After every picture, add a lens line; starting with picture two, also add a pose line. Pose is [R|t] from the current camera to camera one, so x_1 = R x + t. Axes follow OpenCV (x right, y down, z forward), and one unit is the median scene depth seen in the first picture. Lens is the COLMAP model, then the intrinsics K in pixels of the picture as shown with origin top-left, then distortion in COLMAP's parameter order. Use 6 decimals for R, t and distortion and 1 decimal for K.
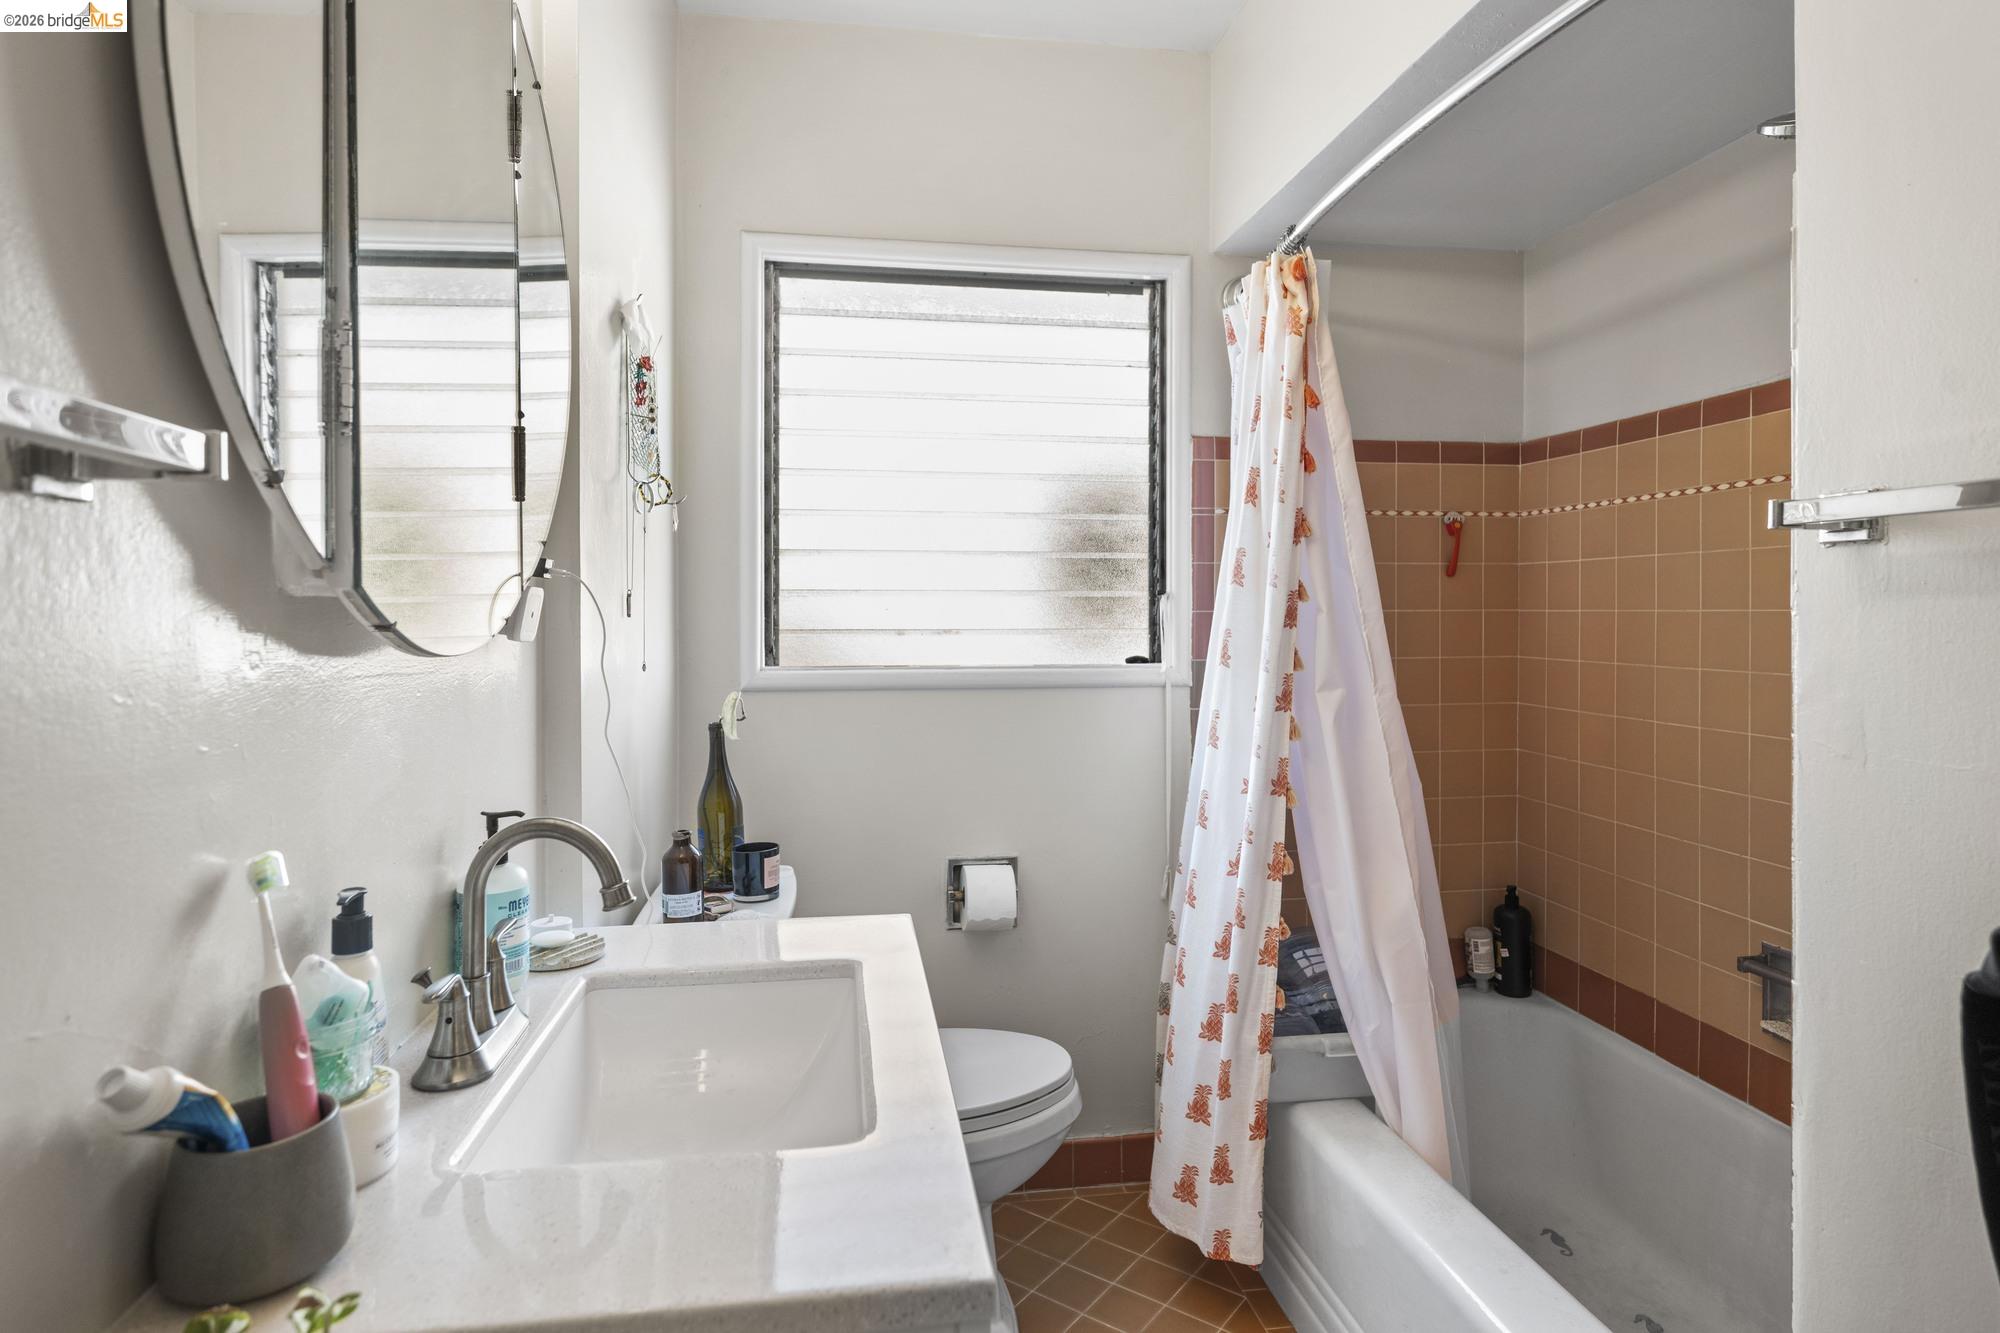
lens RADIAL K [[1079.4, 0, 1001.7], [0, 1079.4, 590.8], [0, 0, 1]] dist [-0.001637, -0.001259]
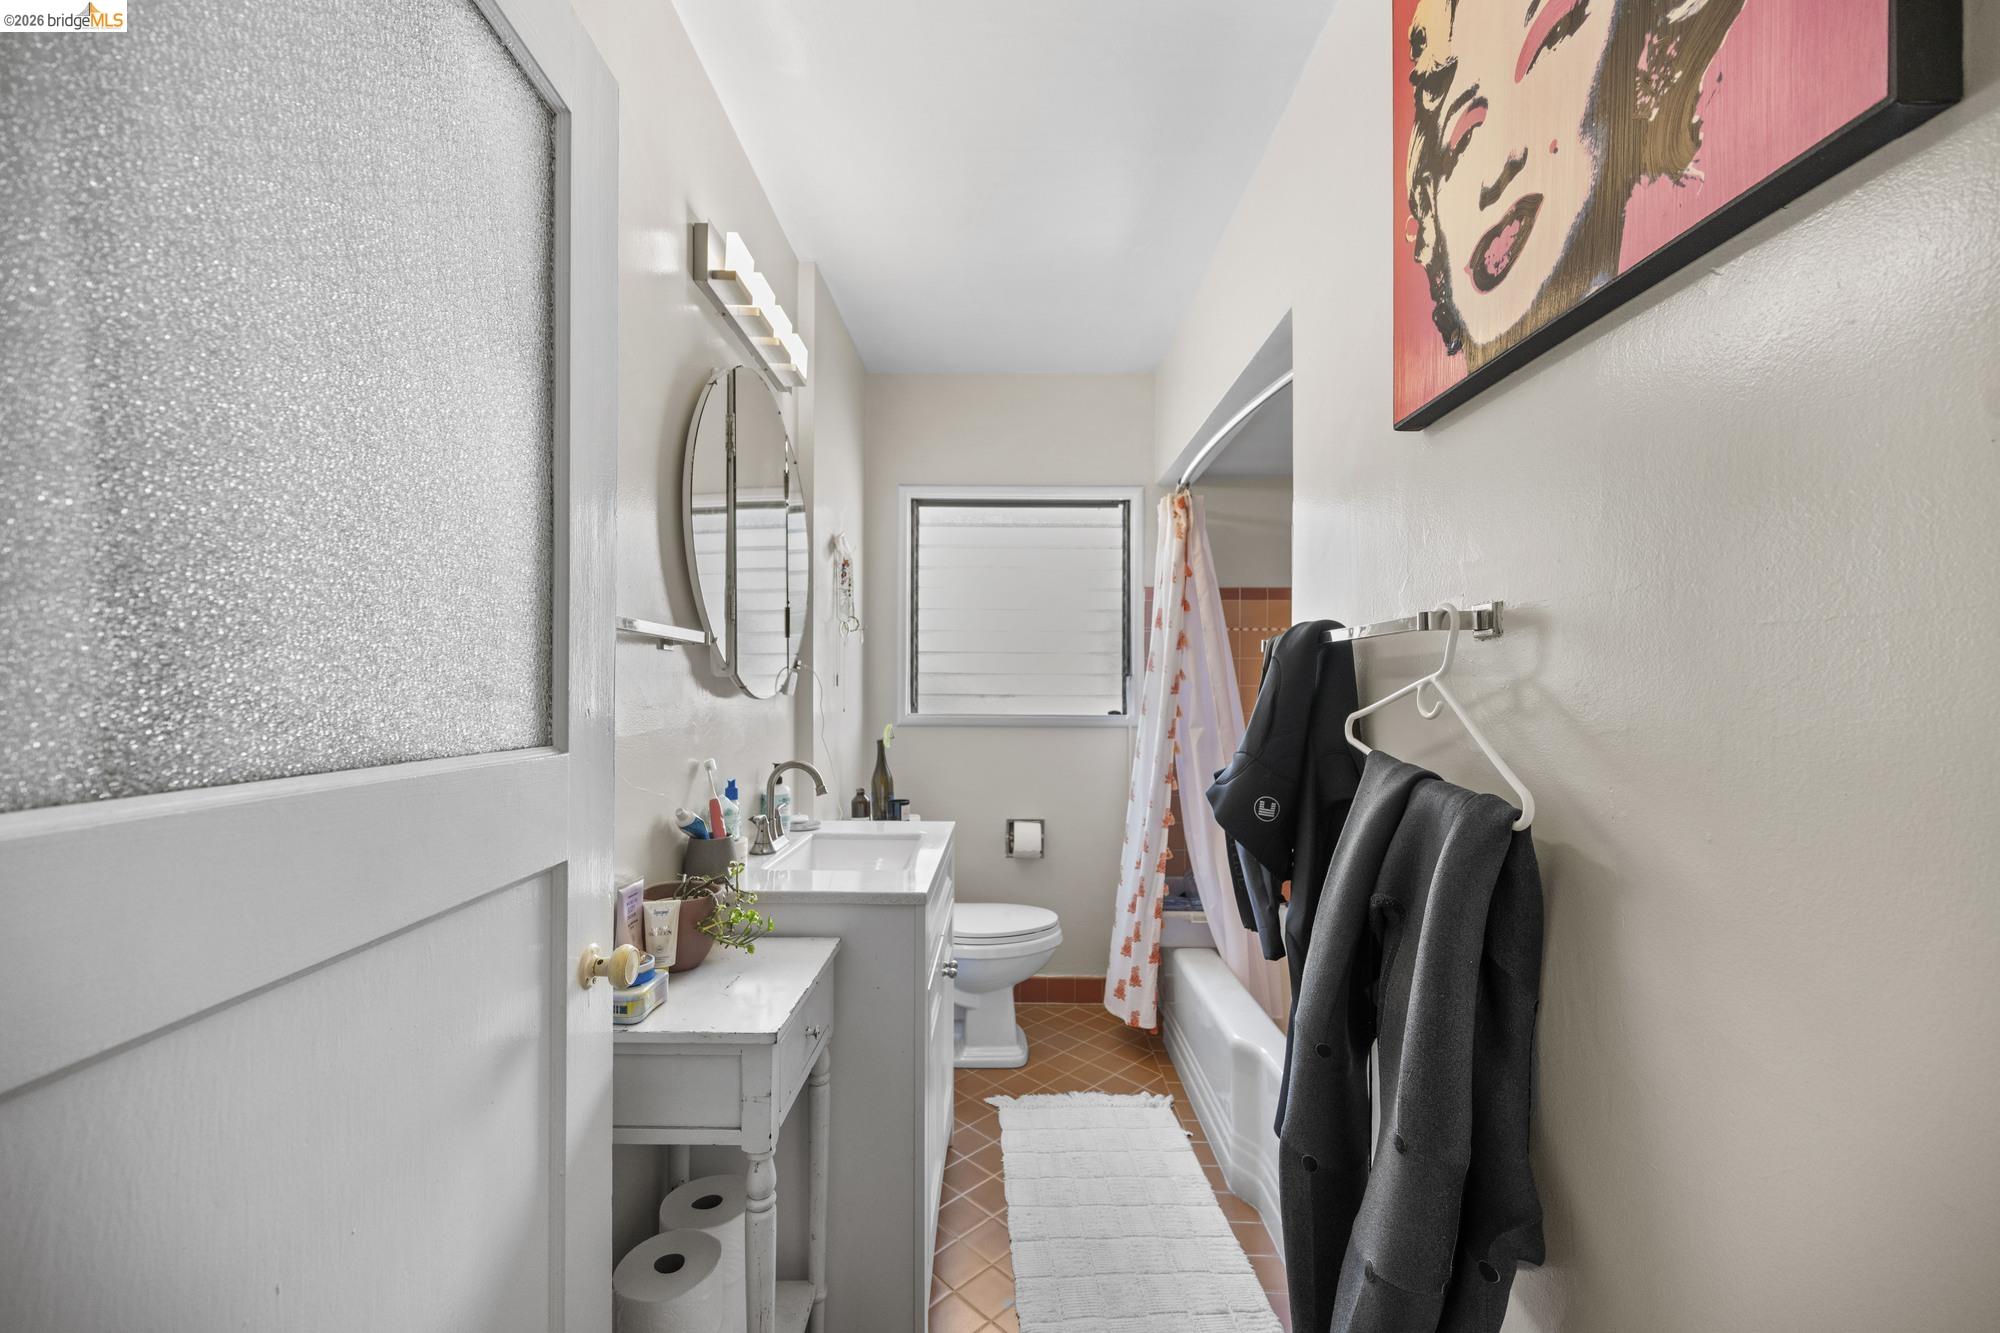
lens RADIAL K [[809.0, 0, 1000.0], [0, 809.0, 666.5], [0, 0, 1]] dist [0.000224, -0.000013]
pose [[0.986233, 0.001921, -0.165349, 0.202983], [-0.002808, 0.999983, -0.005133, -0.005980], [0.165336, 0.005526, 0.986222, -0.445747]]
